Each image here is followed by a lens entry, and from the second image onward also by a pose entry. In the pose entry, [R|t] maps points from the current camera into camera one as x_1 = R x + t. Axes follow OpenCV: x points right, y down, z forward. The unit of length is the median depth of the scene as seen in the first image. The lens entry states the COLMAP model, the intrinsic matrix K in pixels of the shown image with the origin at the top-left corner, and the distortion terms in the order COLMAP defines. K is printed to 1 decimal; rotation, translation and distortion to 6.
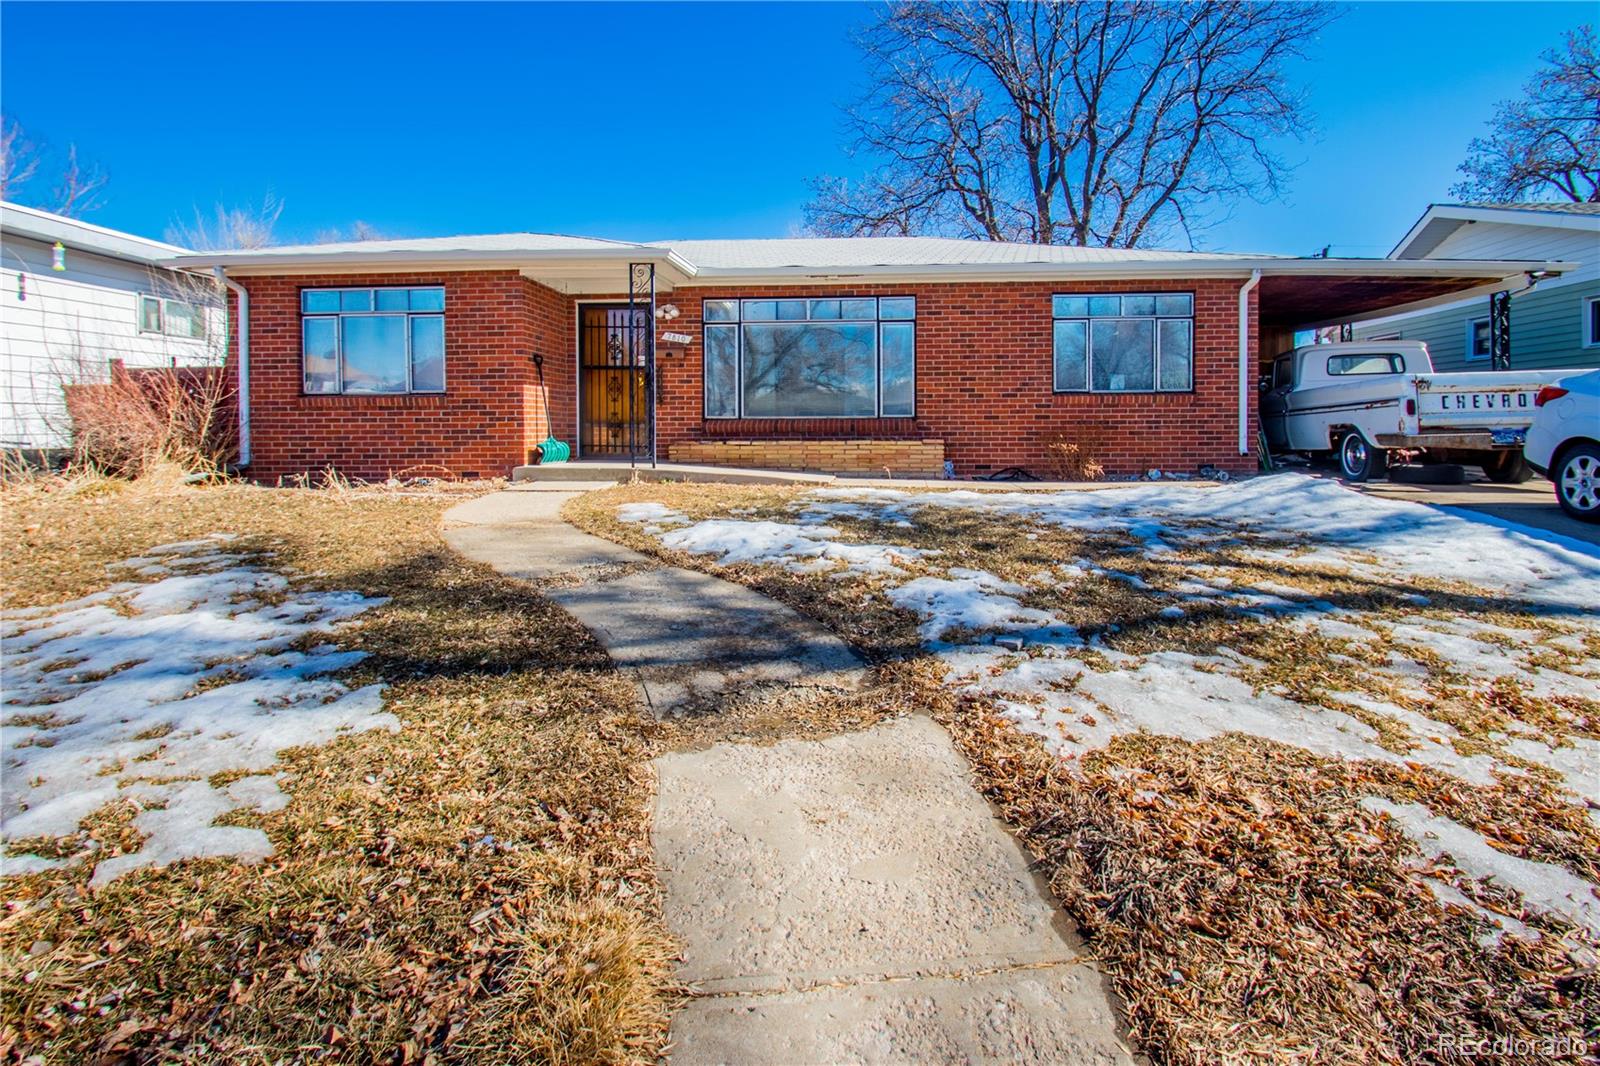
lens RADIAL K [[777.0, 0, 860.0], [0, 777.0, 441.8], [0, 0, 1]] dist [0.002936, -0.000363]
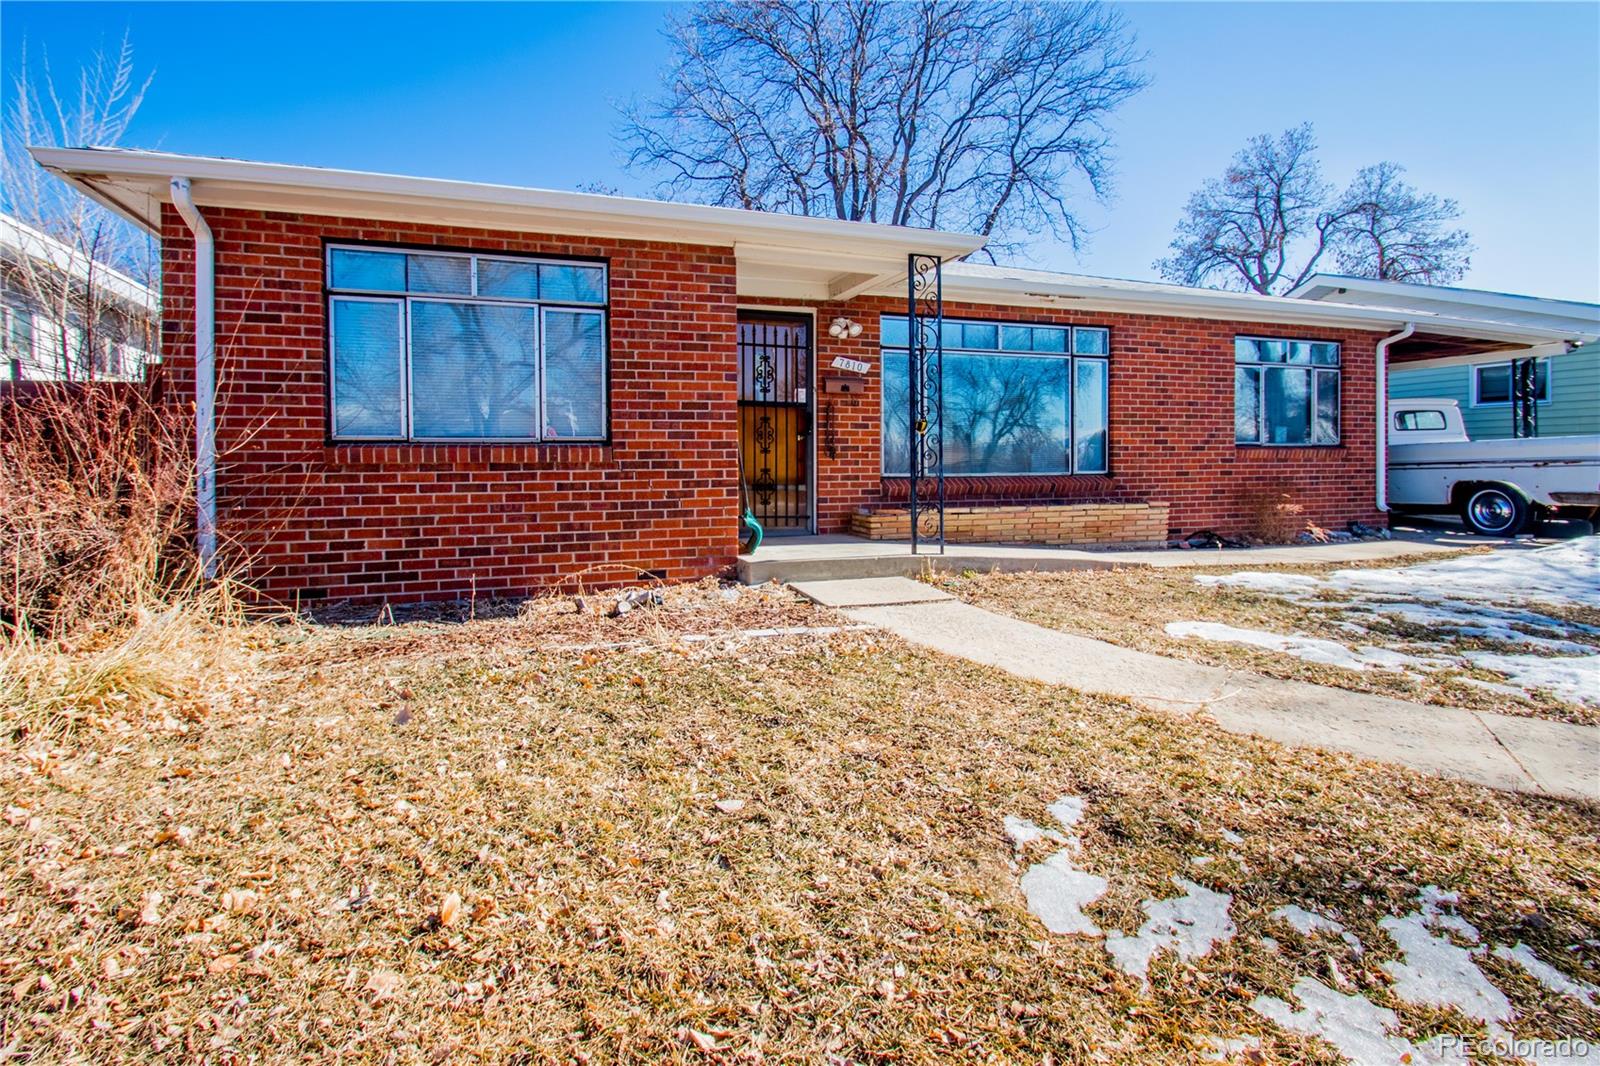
lens RADIAL K [[777.0, 0, 786.4], [0, 777.0, 473.4], [0, 0, 1]] dist [0.002936, -0.000363]
pose [[0.934350, -0.004171, 0.356333, -0.616292], [0.006395, 0.999967, -0.005063, -0.033787], [-0.356300, 0.007009, 0.934345, 0.390596]]
